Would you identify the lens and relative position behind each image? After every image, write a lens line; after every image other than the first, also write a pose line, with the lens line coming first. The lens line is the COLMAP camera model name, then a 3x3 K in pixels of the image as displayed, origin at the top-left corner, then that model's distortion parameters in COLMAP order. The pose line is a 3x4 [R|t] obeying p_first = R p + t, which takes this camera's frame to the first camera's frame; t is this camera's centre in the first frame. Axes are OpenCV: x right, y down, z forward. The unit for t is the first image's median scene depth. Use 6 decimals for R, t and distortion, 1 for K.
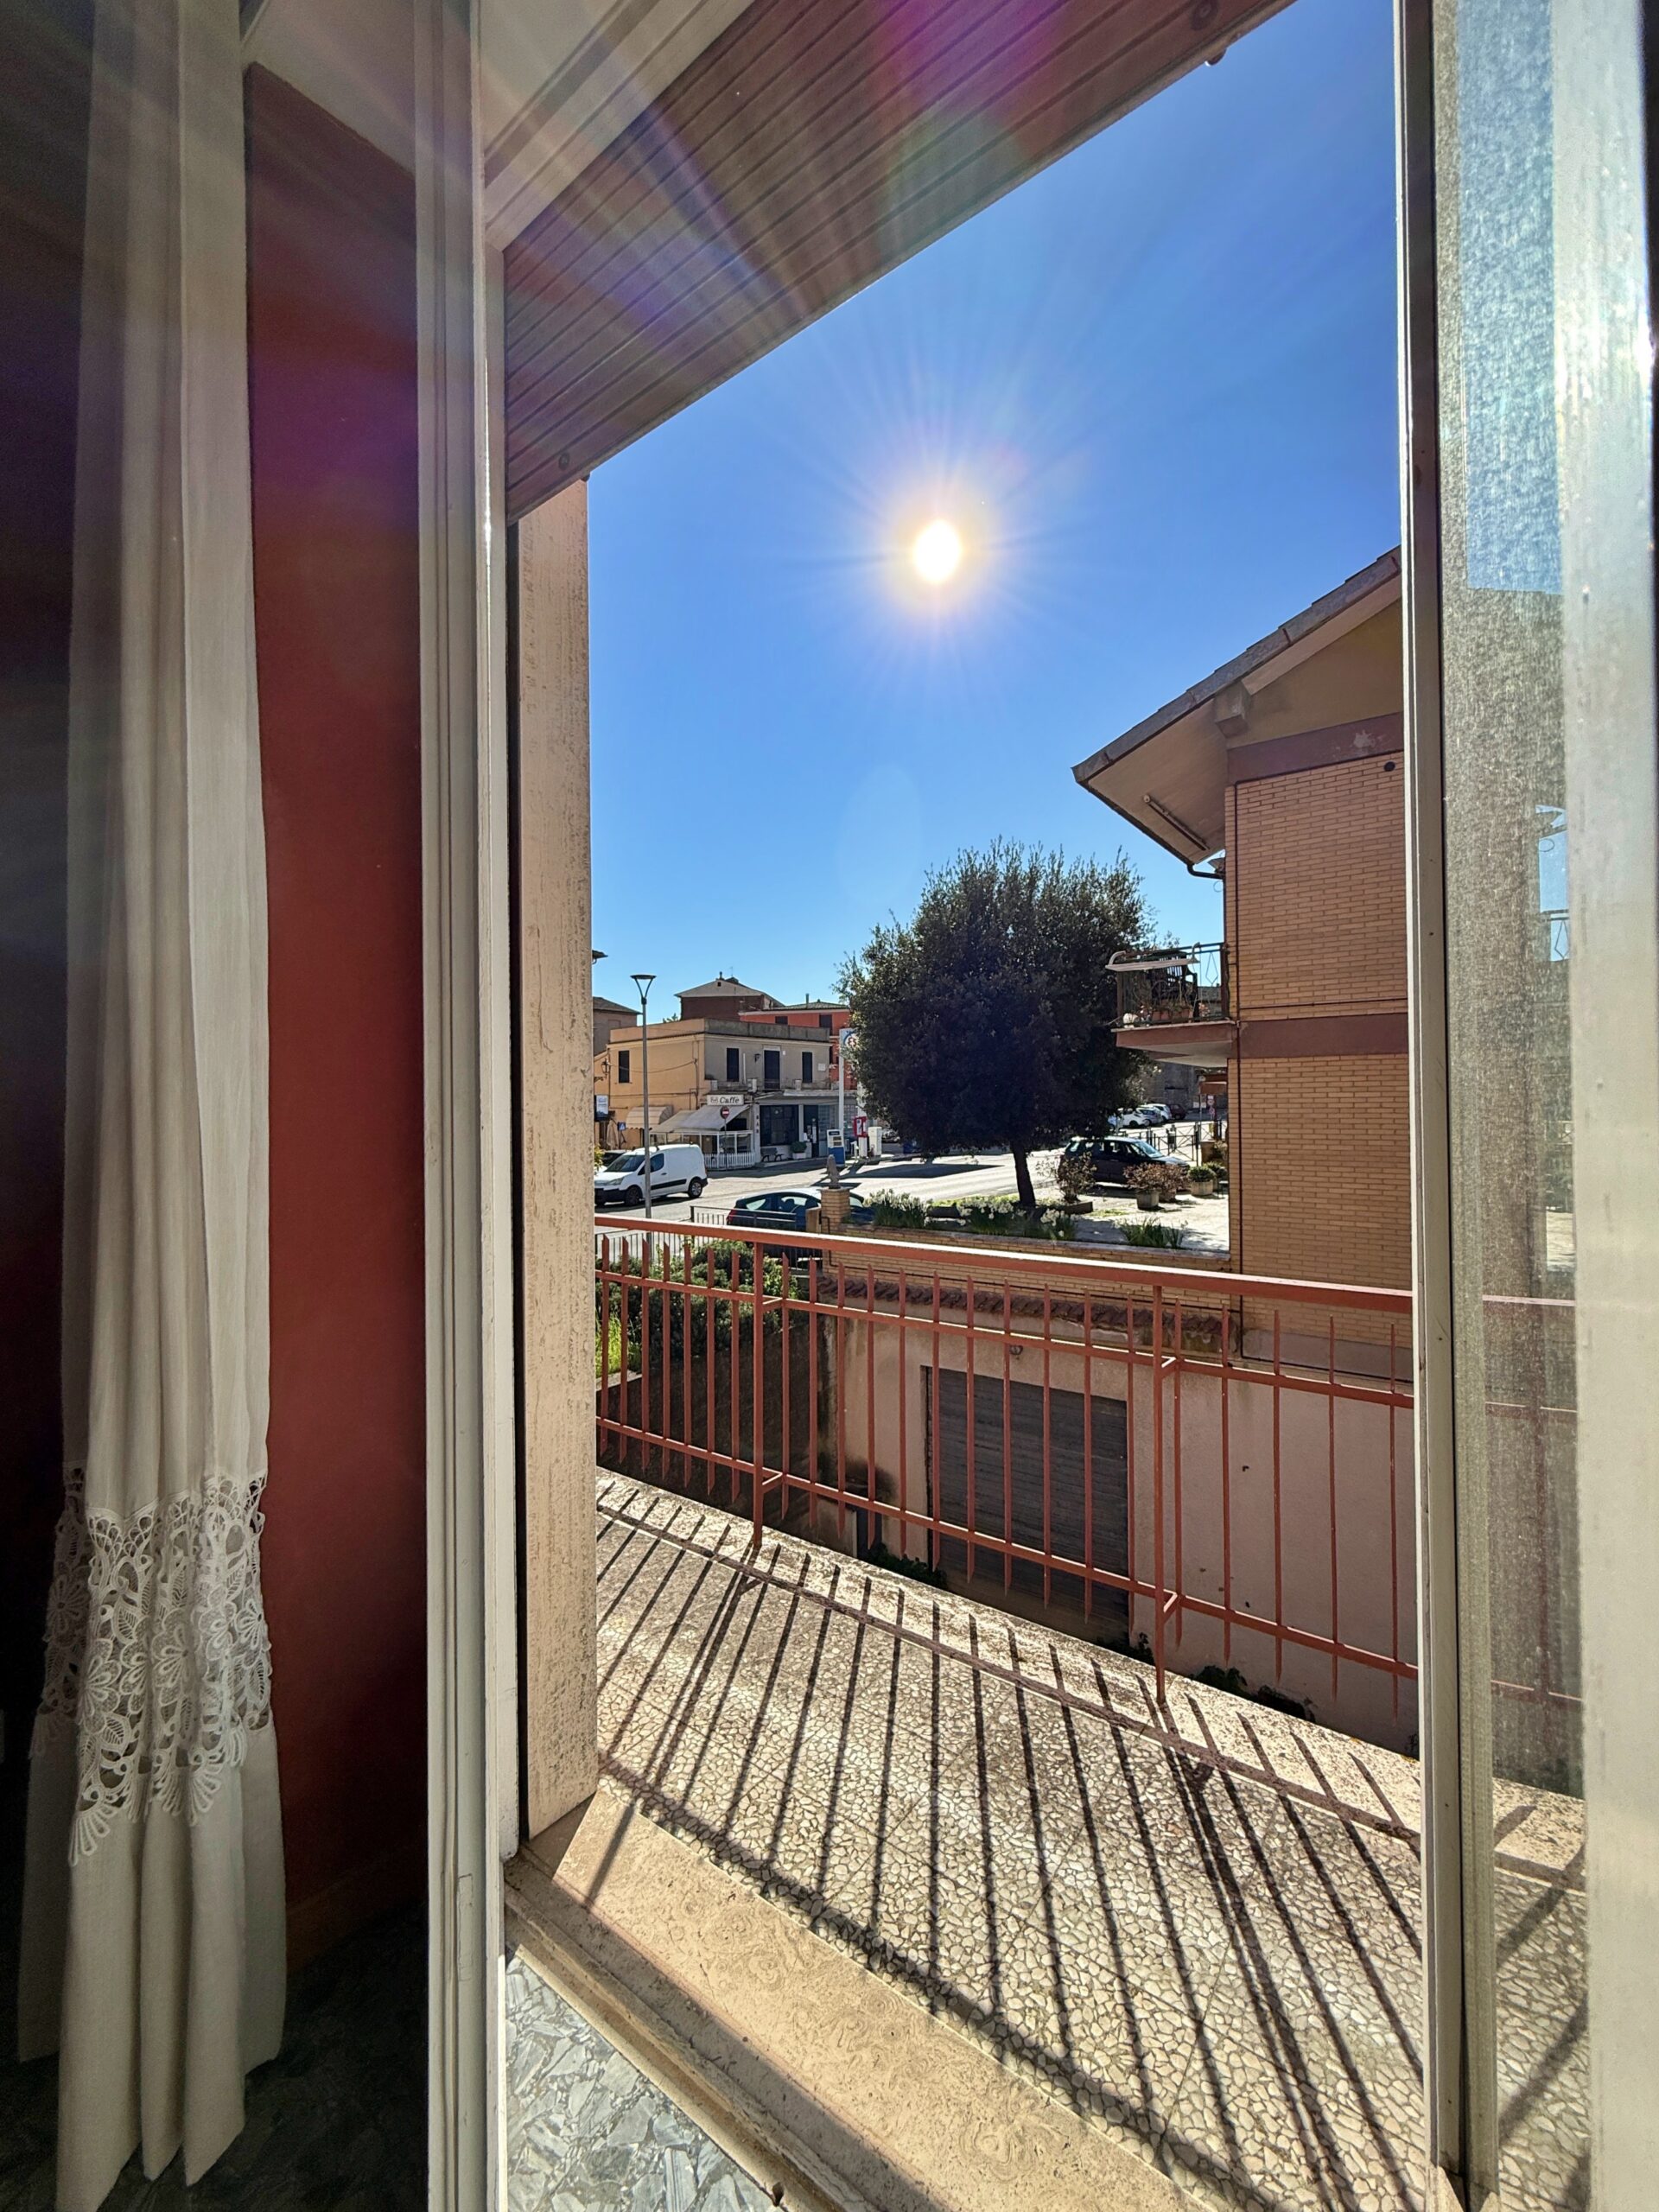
lens RADIAL K [[907.8, 0, 838.4], [0, 907.8, 1100.5], [0, 0, 1]] dist [-0.002060, 0.000795]
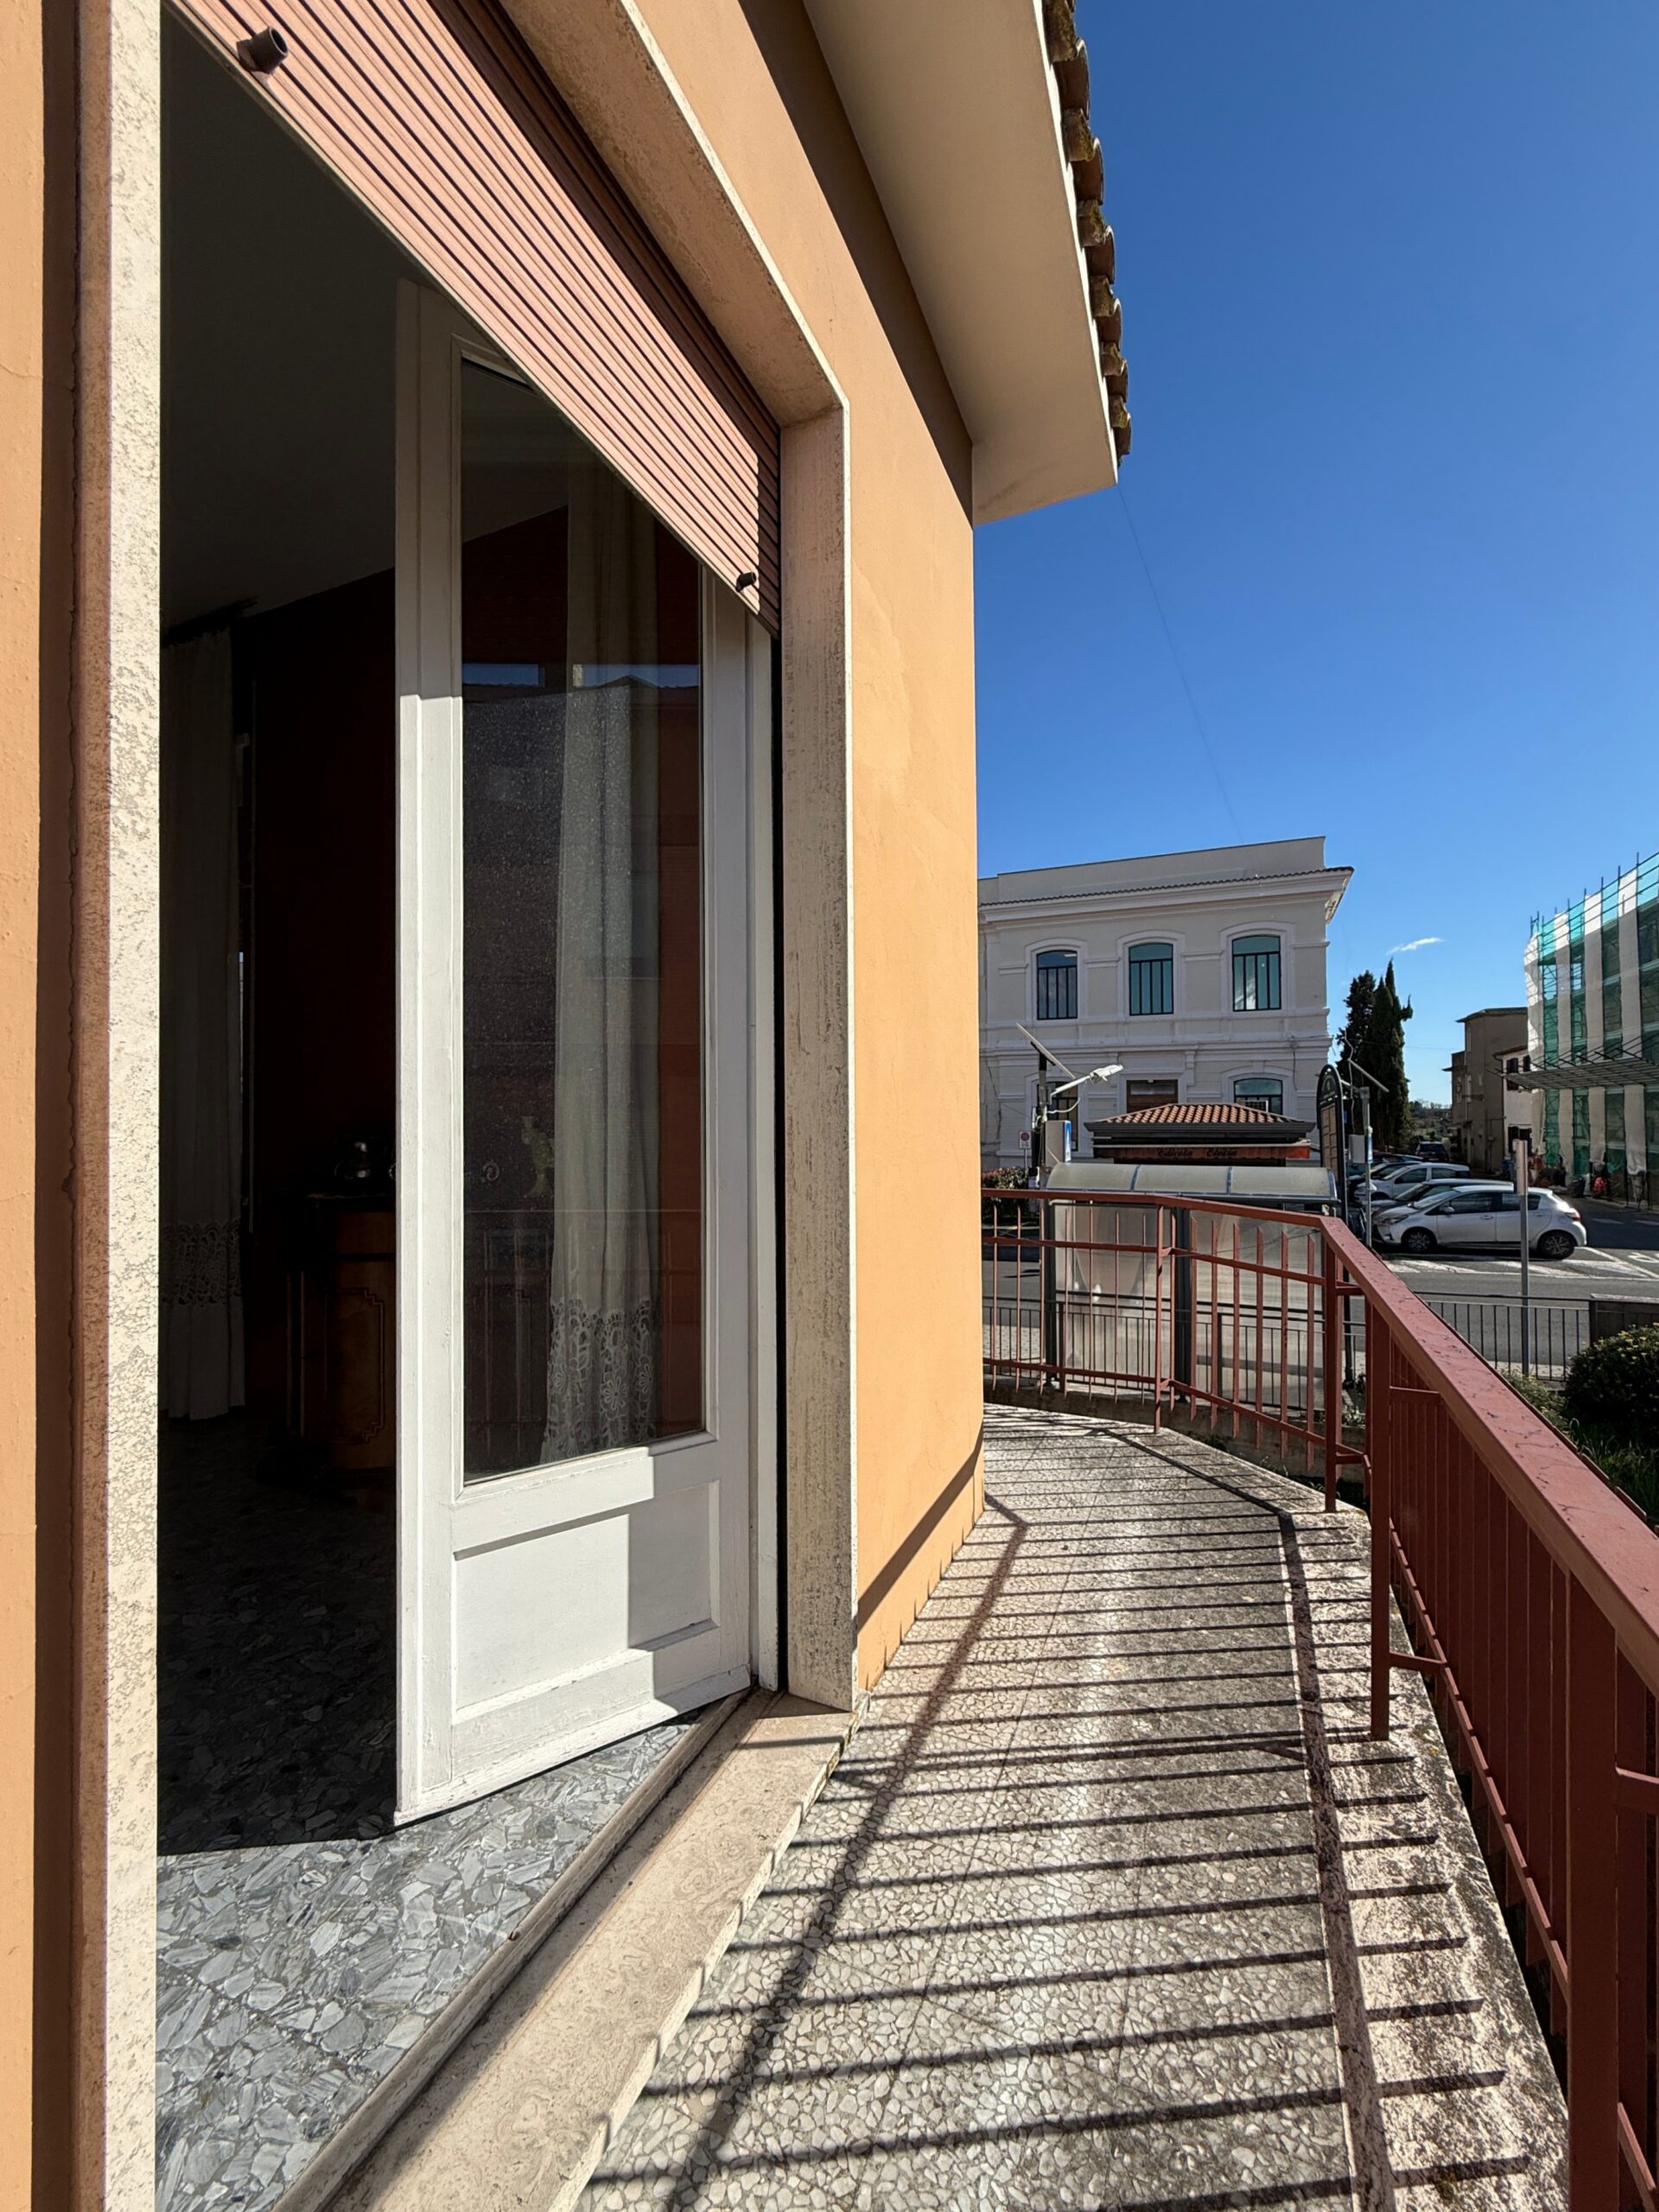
lens RADIAL K [[907.8, 0, 829.7], [0, 907.8, 1101.7], [0, 0, 1]] dist [-0.002060, 0.000795]
pose [[0.217324, -0.000140, -0.976100, 0.781798], [0.005569, 0.999984, 0.001097, 0.007663], [0.976084, -0.005674, 0.217321, 0.702862]]
